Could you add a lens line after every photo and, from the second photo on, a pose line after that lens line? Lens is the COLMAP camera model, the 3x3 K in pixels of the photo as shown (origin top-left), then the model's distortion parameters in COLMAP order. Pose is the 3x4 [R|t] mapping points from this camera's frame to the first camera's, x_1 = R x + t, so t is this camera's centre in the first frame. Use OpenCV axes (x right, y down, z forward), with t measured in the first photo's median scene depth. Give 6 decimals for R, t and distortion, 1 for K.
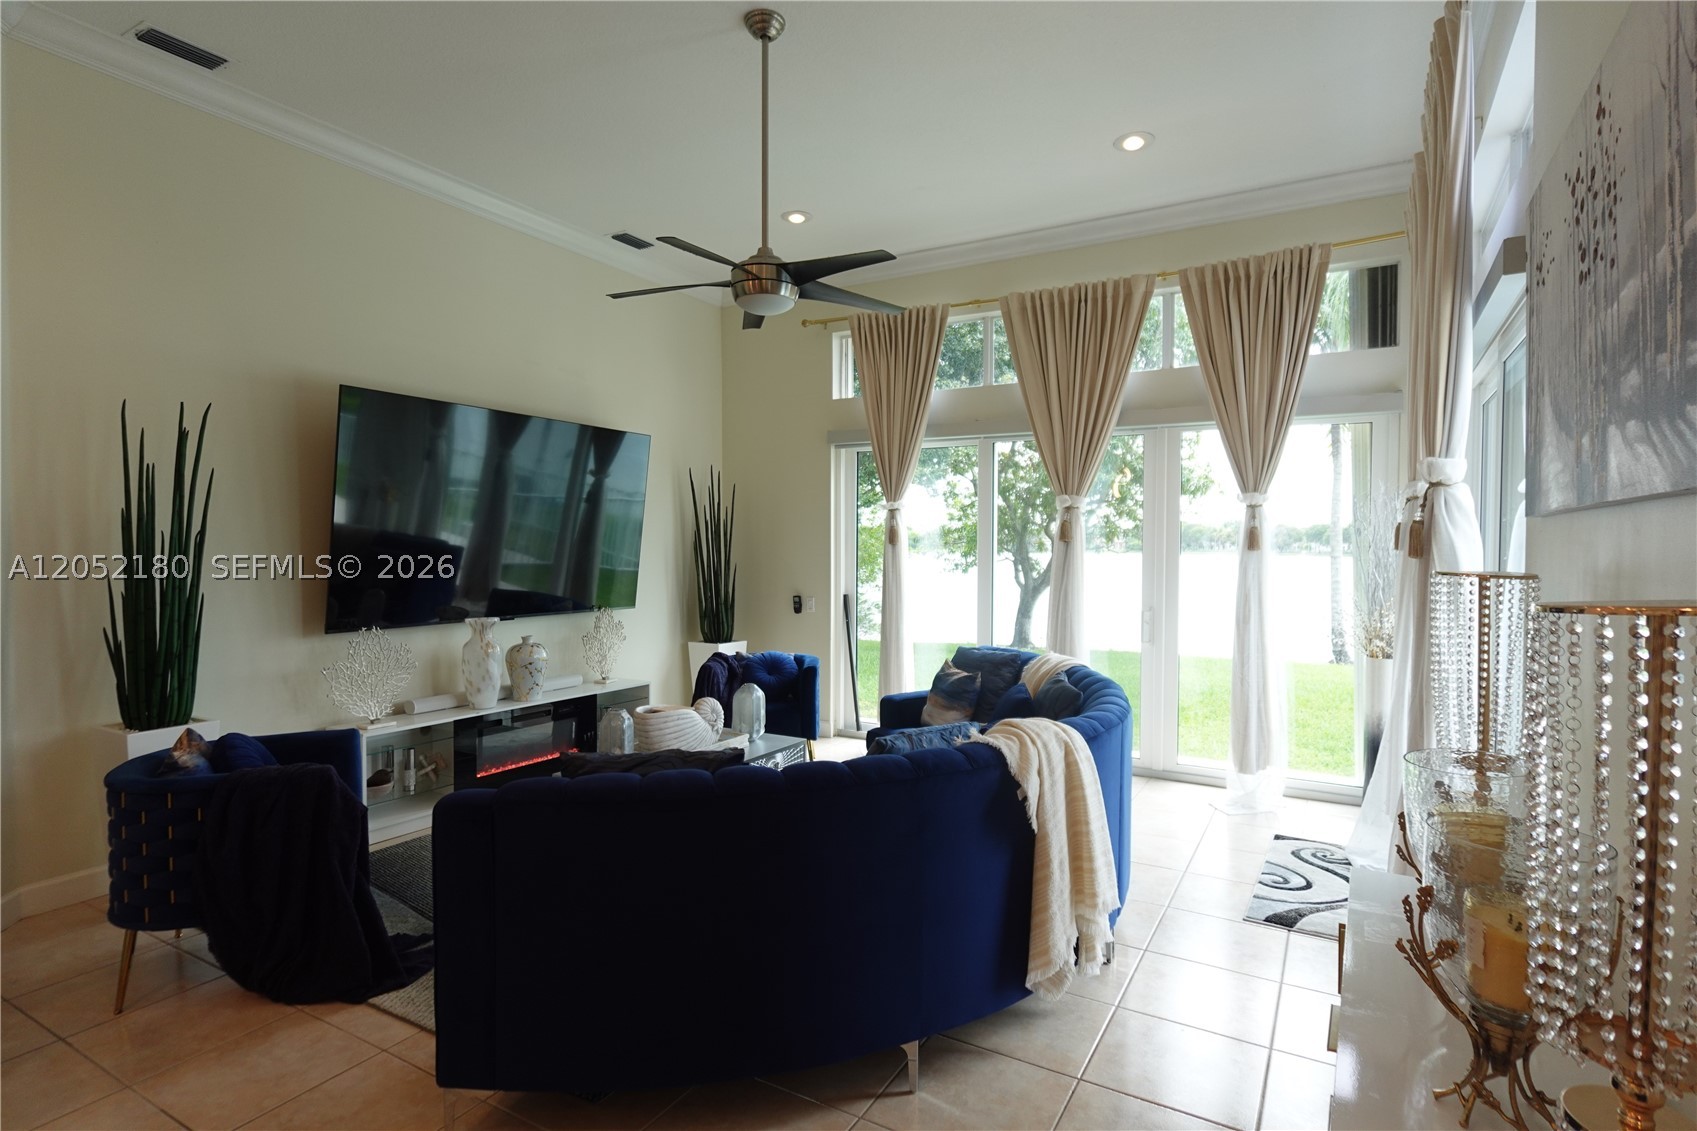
lens RADIAL K [[853.3, 0, 848.5], [0, 853.3, 565.5], [0, 0, 1]] dist [0.001232, -0.000079]
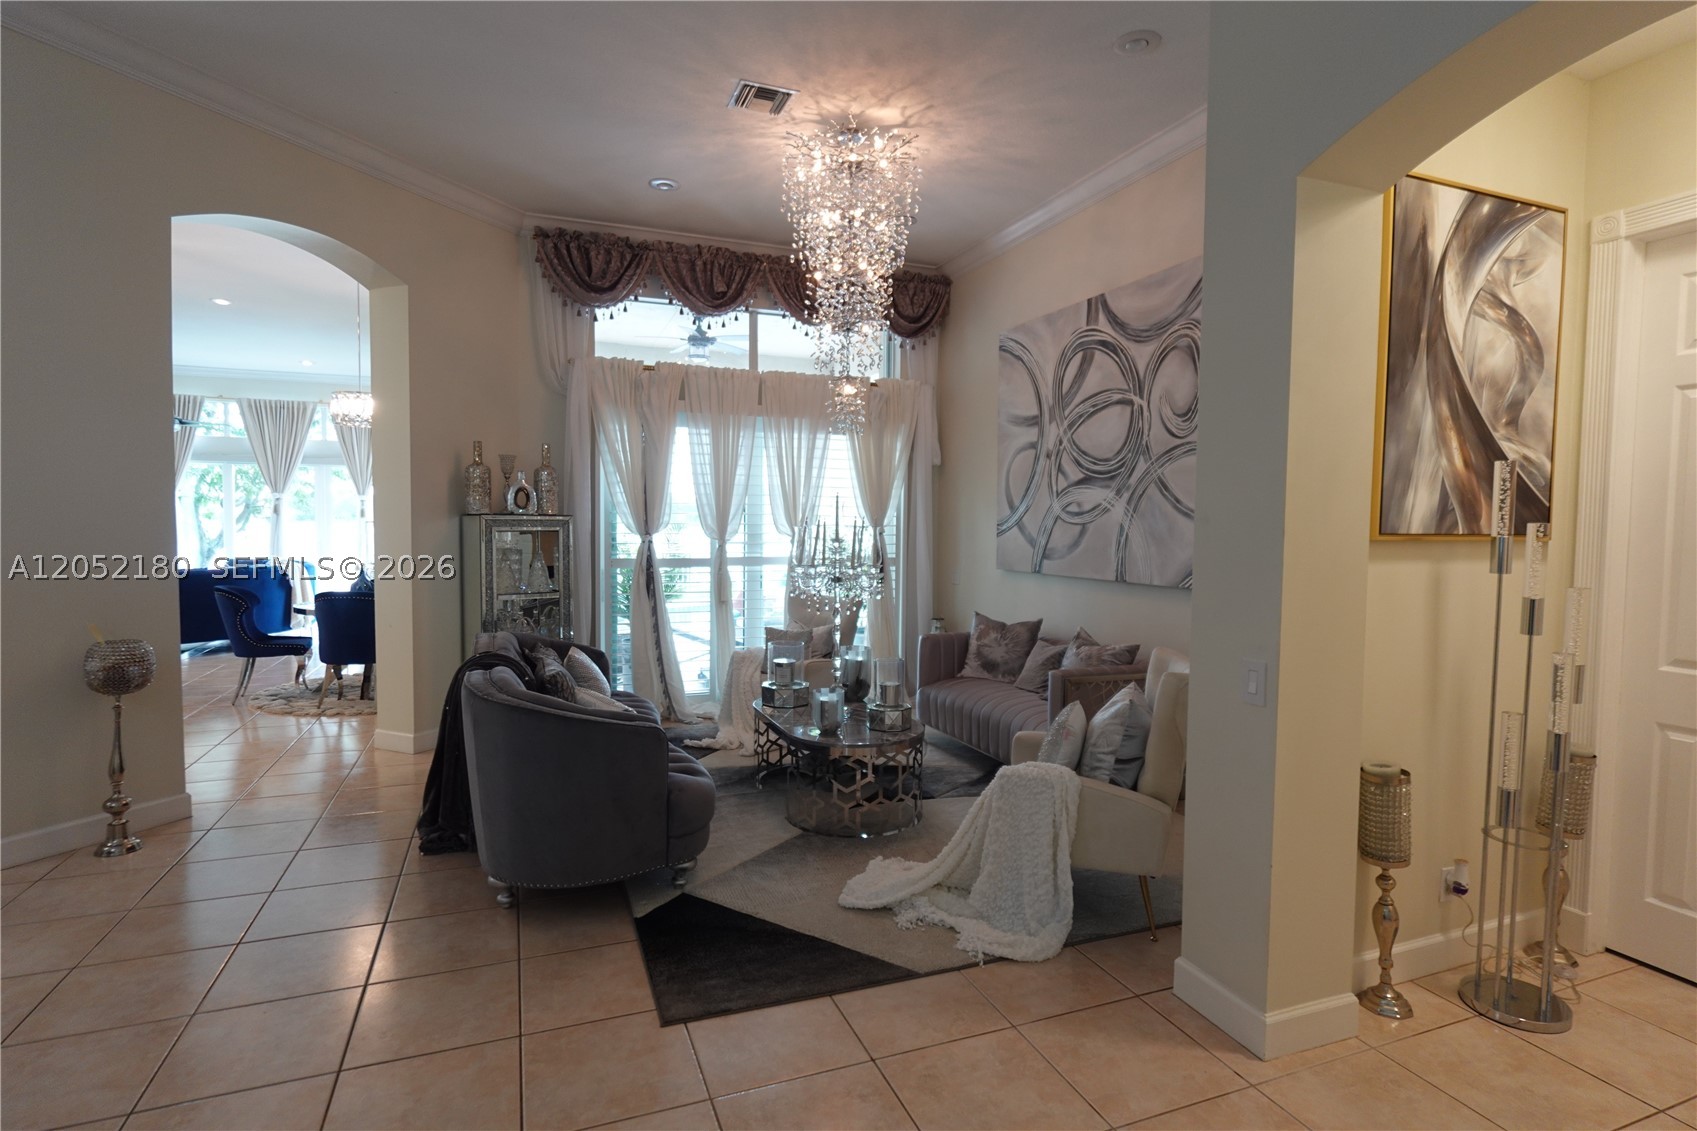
lens RADIAL K [[857.8, 0, 851.3], [0, 857.8, 563.4], [0, 0, 1]] dist [-0.001534, -0.000344]
pose [[0.620652, -0.036967, 0.783214, -0.628450], [0.008979, 0.999158, 0.040043, 0.028748], [-0.784034, -0.017820, 0.620461, -1.723108]]
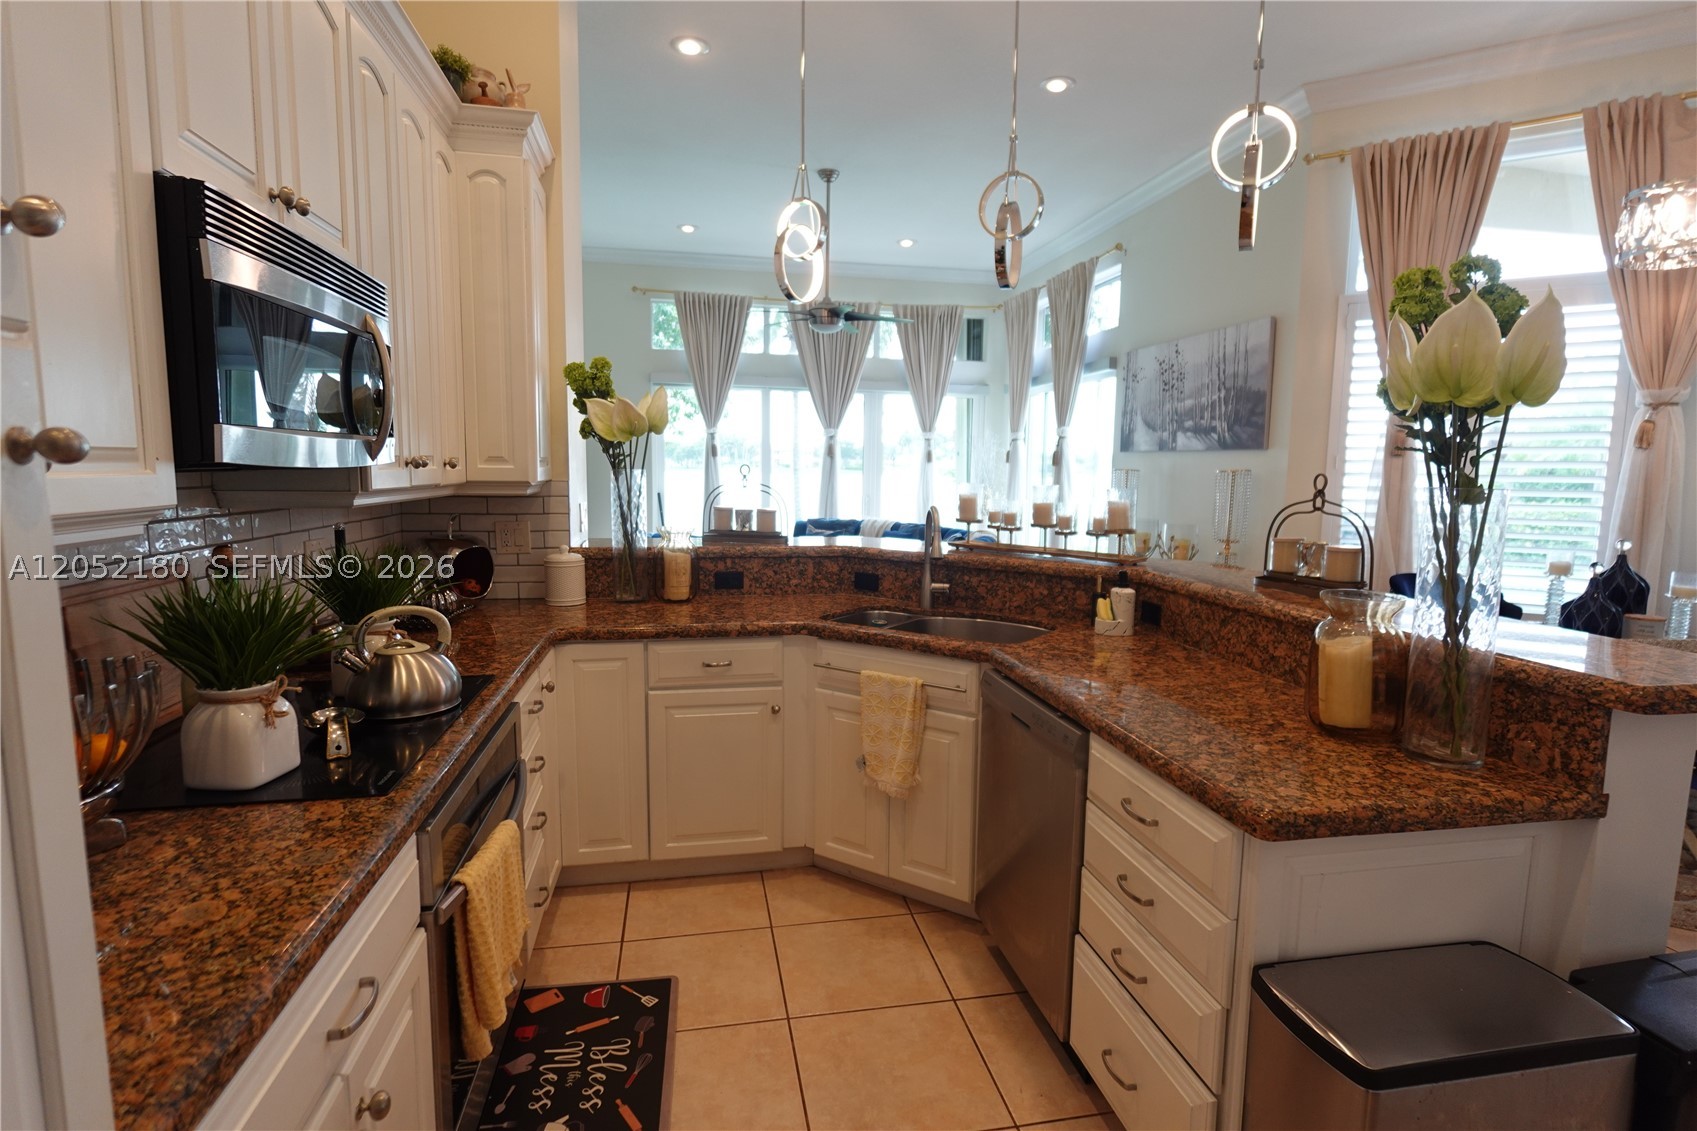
lens RADIAL K [[857.8, 0, 851.3], [0, 857.8, 563.4], [0, 0, 1]] dist [-0.001534, -0.000344]
pose [[0.756135, -0.066023, 0.651077, -0.895948], [0.002432, 0.995174, 0.098092, 0.017095], [-0.654411, -0.072588, 0.752647, -0.335476]]
